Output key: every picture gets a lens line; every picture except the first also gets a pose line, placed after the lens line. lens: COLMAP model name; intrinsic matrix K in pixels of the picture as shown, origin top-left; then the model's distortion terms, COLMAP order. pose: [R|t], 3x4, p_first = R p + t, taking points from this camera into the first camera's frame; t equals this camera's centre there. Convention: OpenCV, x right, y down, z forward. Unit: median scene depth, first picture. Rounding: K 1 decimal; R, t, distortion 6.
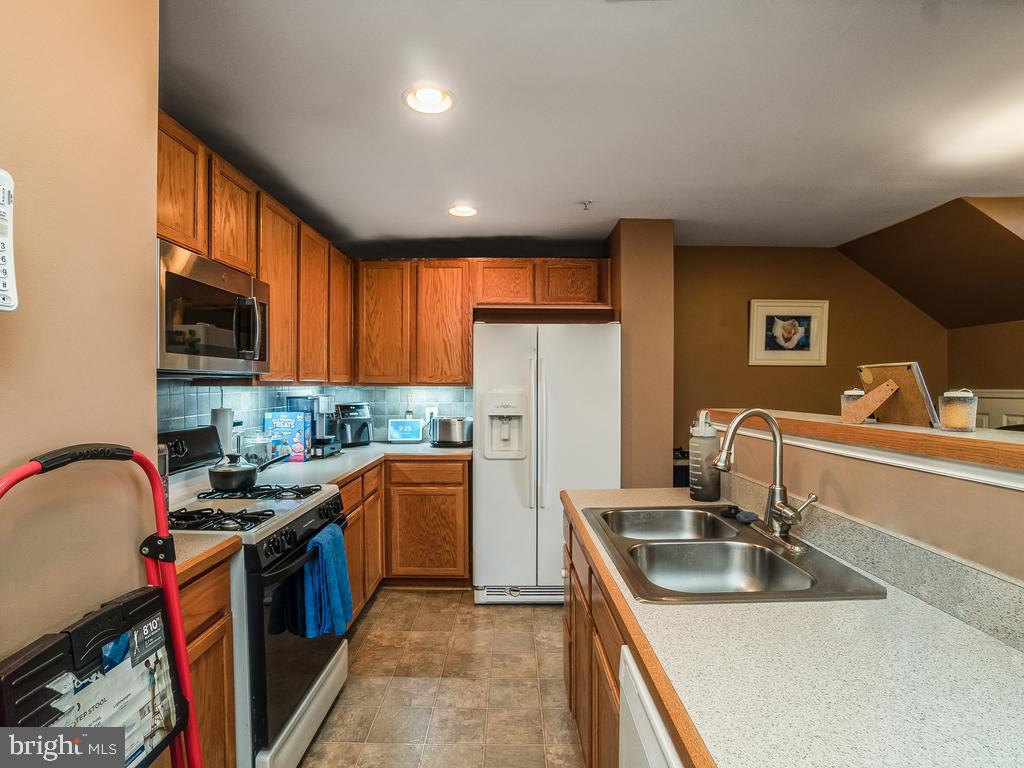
lens RADIAL K [[532.0, 0, 510.6], [0, 532.0, 390.9], [0, 0, 1]] dist [-0.069612, 0.029065]
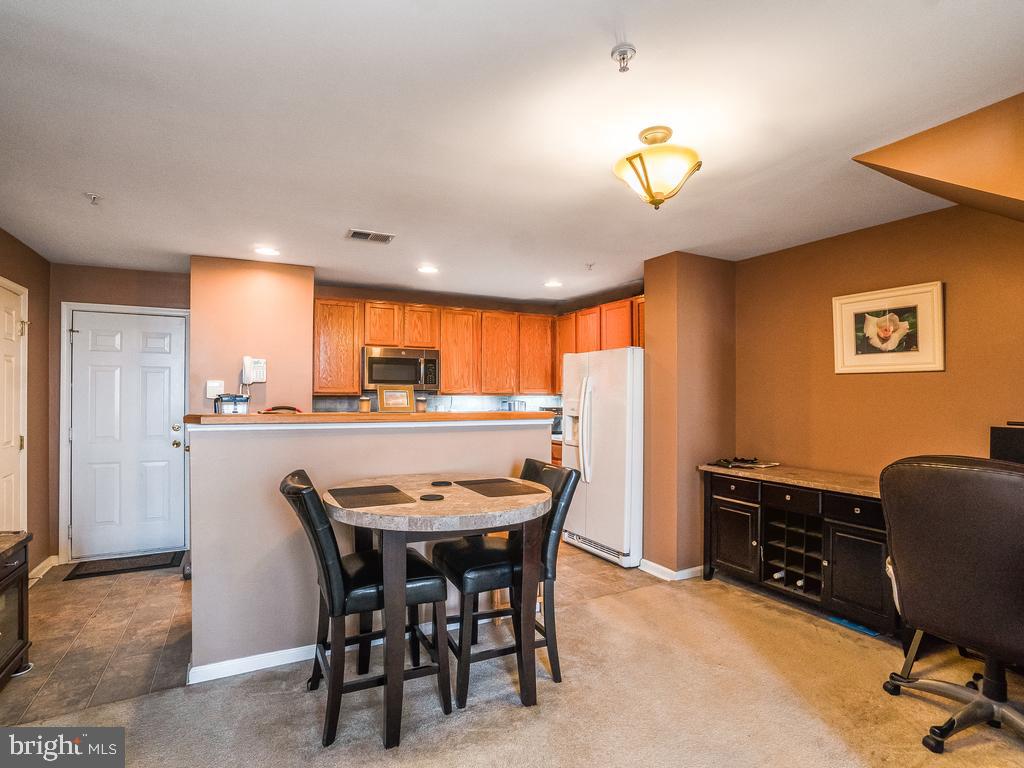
lens RADIAL K [[532.0, 0, 510.6], [0, 532.0, 390.9], [0, 0, 1]] dist [-0.069612, 0.029065]
pose [[0.483737, -0.008530, -0.875172, 0.946443], [-0.004647, 0.999913, -0.012314, -0.006895], [0.875201, 0.010023, 0.483655, 0.115225]]
